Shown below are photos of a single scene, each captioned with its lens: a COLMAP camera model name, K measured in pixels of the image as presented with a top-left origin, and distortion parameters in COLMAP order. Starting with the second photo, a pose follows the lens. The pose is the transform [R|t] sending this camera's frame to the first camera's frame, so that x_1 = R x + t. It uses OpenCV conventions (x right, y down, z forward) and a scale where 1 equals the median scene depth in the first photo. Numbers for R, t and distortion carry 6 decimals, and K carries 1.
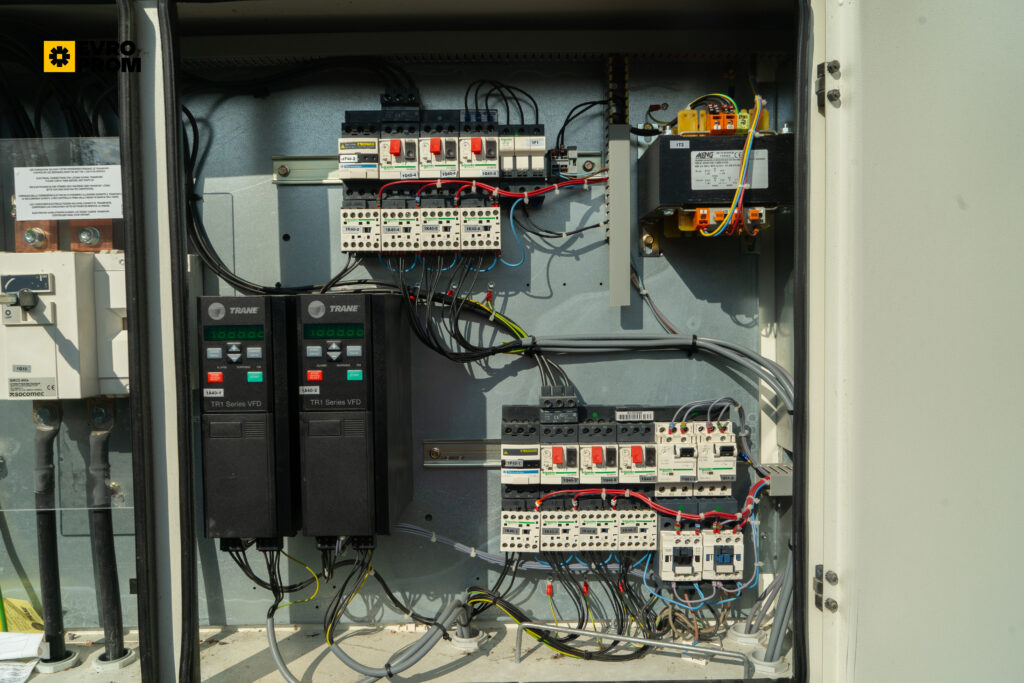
lens RADIAL K [[727.2, 0, 512.0], [0, 727.2, 341.5], [0, 0, 1]] dist [-0.005722, -0.001694]
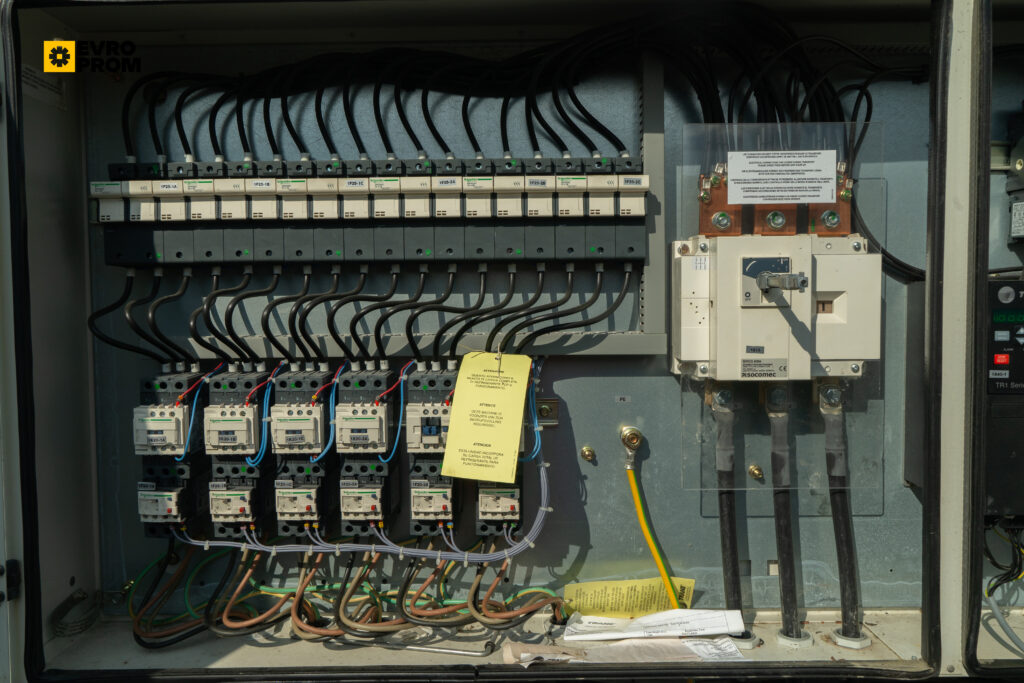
lens RADIAL K [[798.2, 0, 512.0], [0, 798.2, 341.5], [0, 0, 1]] dist [0.003031, -0.000868]
pose [[0.999977, 0.006053, -0.002974, -0.969663], [-0.006023, 0.999931, 0.010048, 0.015181], [0.003035, -0.010030, 0.999945, -0.117776]]
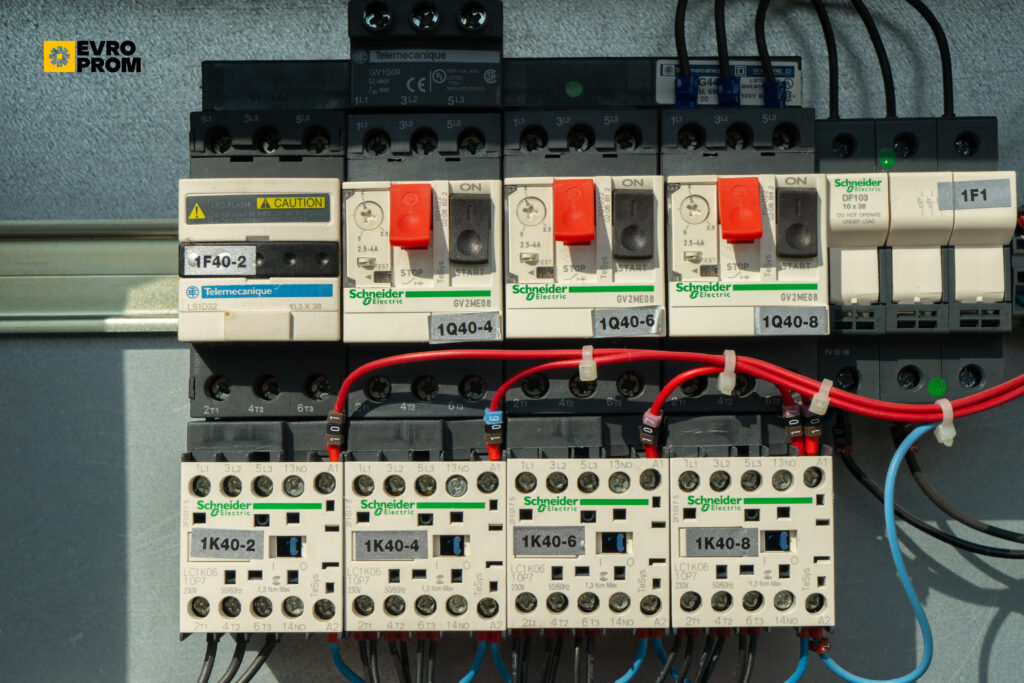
lens RADIAL K [[1787.7, 0, 512.0], [0, 1787.7, 341.5], [0, 0, 1]] dist [0.033948, 0.065781]
pose [[0.999985, 0.003704, -0.004063, -0.121906], [-0.004055, 0.995920, -0.090151, -0.168250], [0.003712, 0.090166, 0.995920, 0.396099]]
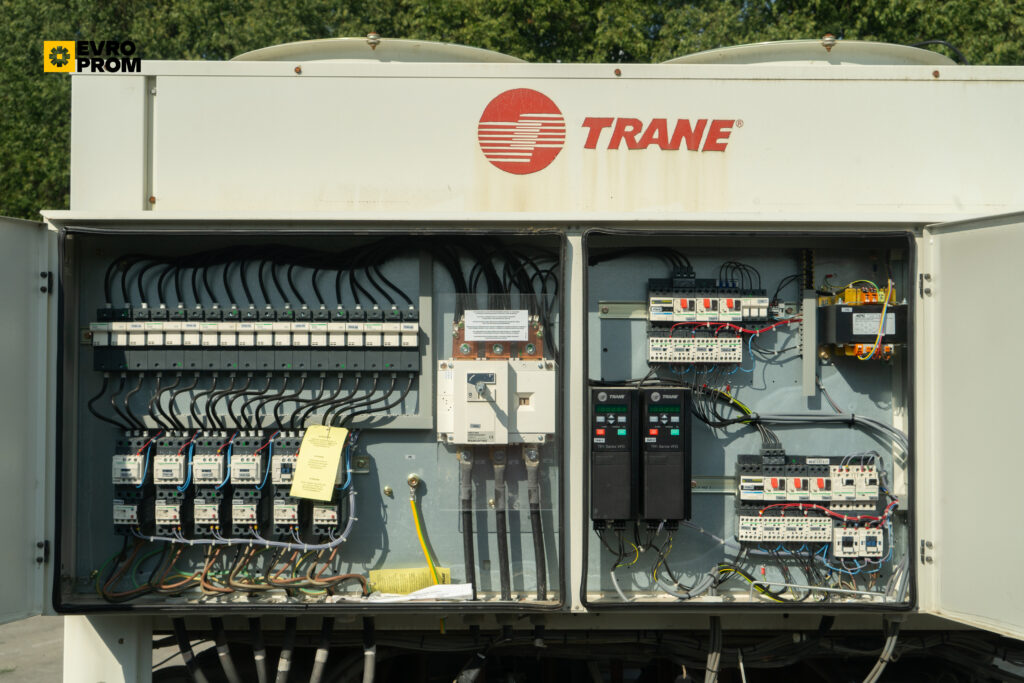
lens RADIAL K [[1276.4, 0, 514.8], [0, 1276.4, 331.7], [0, 0, 1]] dist [0.013322, 0.010528]
pose [[0.999698, 0.018564, 0.016107, -0.606355], [-0.017419, 0.997499, -0.068498, 0.018048], [-0.017338, 0.068197, 0.997521, -2.026016]]
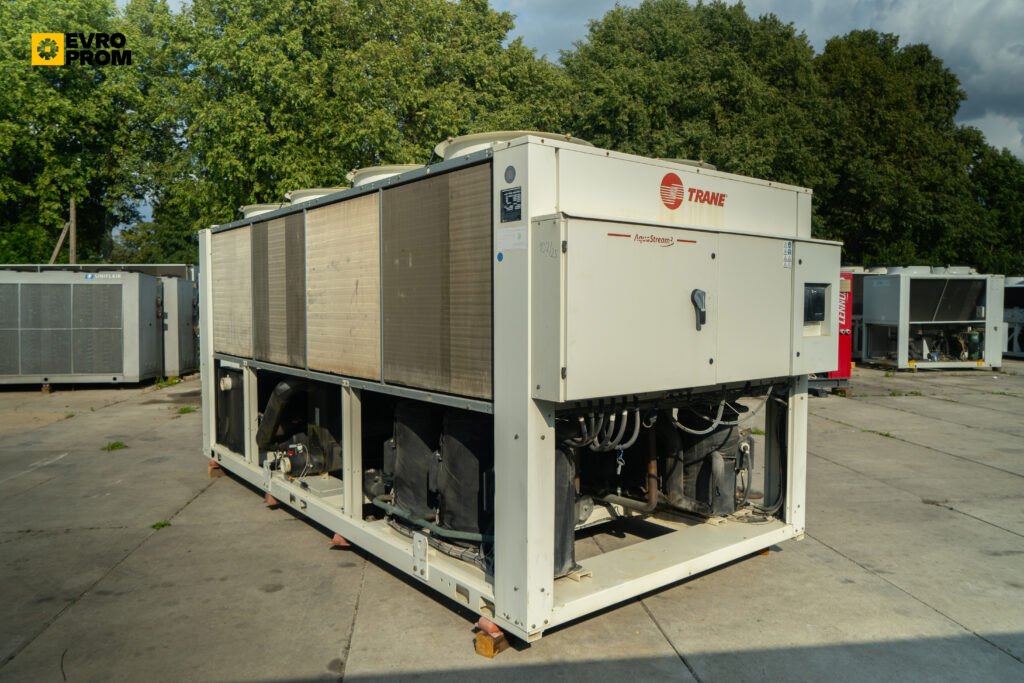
lens RADIAL K [[724.8, 0, 512.0], [0, 724.8, 341.5], [0, 0, 1]] dist [-0.005647, -0.001043]
pose [[0.780762, -0.018045, 0.624568, -3.998270], [0.015798, 0.999833, 0.009138, 0.145138], [-0.624629, 0.002732, 0.780917, -1.672768]]
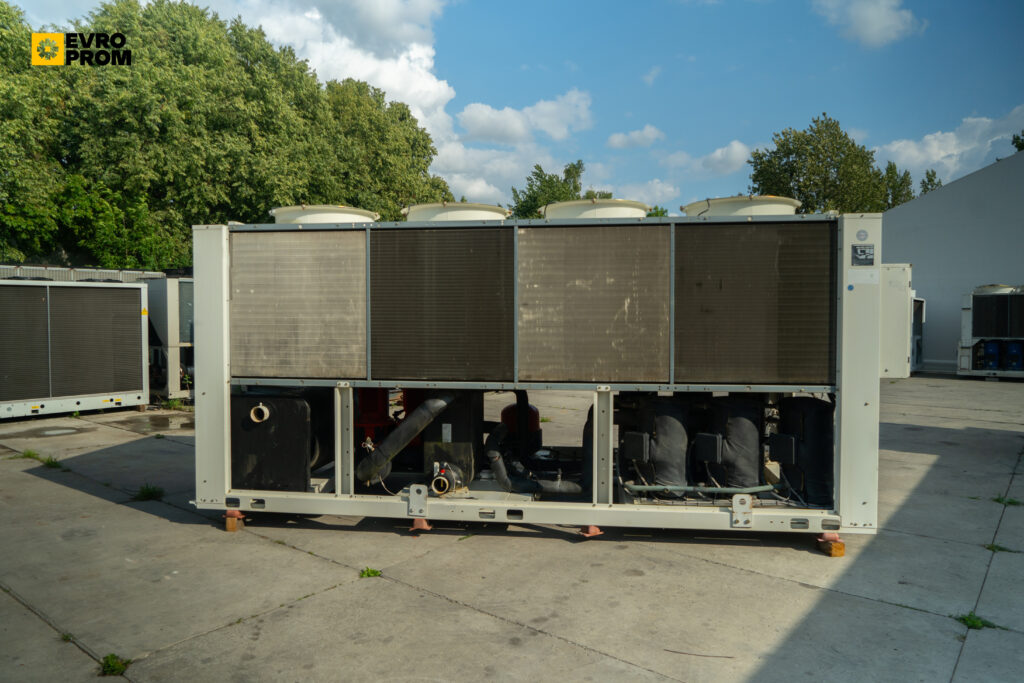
lens RADIAL K [[711.2, 0, 512.0], [0, 711.2, 341.5], [0, 0, 1]] dist [-0.031871, 0.001504]
pose [[0.122287, -0.017264, 0.992345, -7.623663], [0.040168, 0.999116, 0.012432, -0.014908], [-0.991682, 0.038340, 0.122873, 3.365989]]
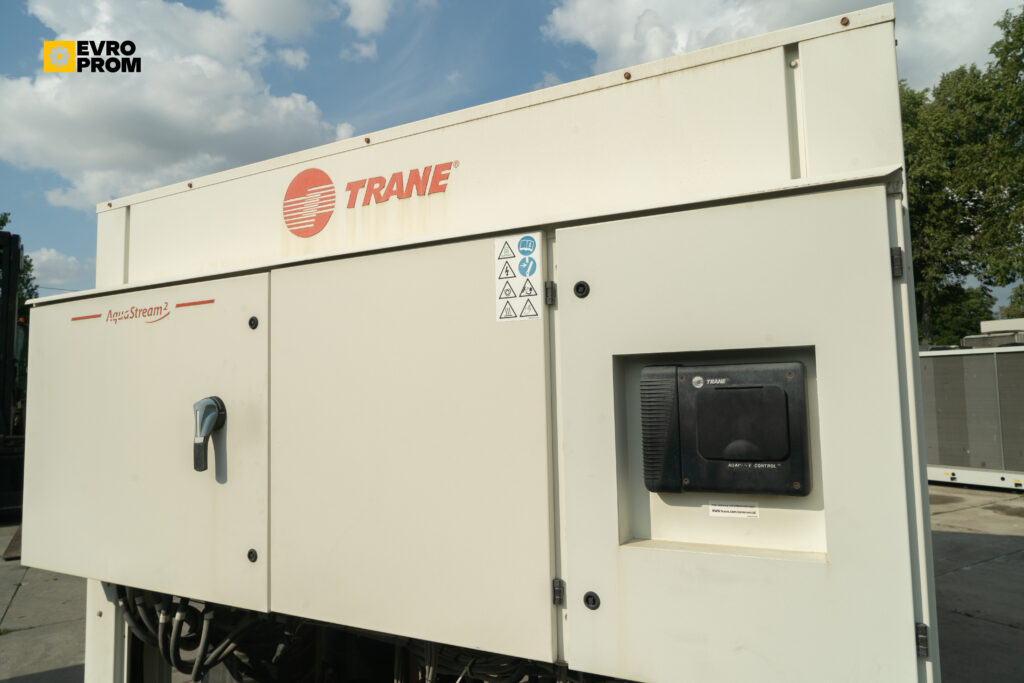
lens RADIAL K [[688.2, 0, 512.0], [0, 688.2, 341.5], [0, 0, 1]] dist [-0.021036, -0.001509]
pose [[0.879669, -0.041719, -0.473754, 0.978241], [-0.010590, 0.994180, -0.107210, -0.053440], [0.475469, 0.099327, 0.874107, -0.404505]]
